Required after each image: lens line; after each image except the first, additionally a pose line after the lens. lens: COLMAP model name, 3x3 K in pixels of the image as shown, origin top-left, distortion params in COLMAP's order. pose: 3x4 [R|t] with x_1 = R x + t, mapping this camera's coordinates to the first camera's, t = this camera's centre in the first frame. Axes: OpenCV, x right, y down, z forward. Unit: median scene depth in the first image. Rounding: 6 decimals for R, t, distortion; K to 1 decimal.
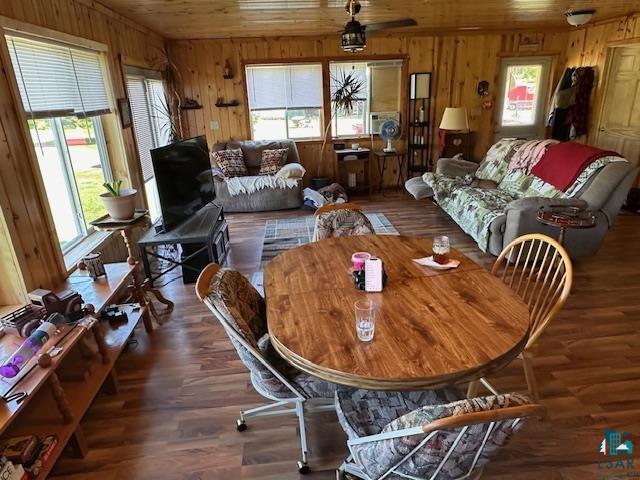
lens RADIAL K [[415.7, 0, 319.9], [0, 415.7, 240.2], [0, 0, 1]] dist [-0.007249, -0.000217]
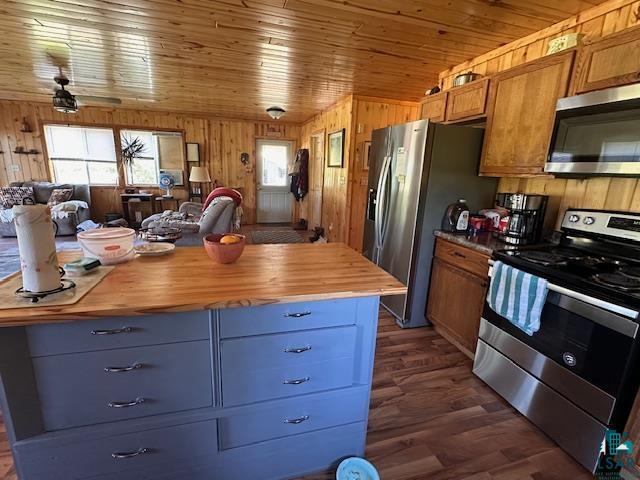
lens RADIAL K [[302.4, 0, 317.9], [0, 302.4, 239.2], [0, 0, 1]] dist [-0.001392, -0.001060]
pose [[0.978605, 0.030038, 0.203542, 0.453972], [-0.004420, 0.992127, -0.125162, 0.042686], [-0.205700, 0.121584, 0.971033, -0.034529]]
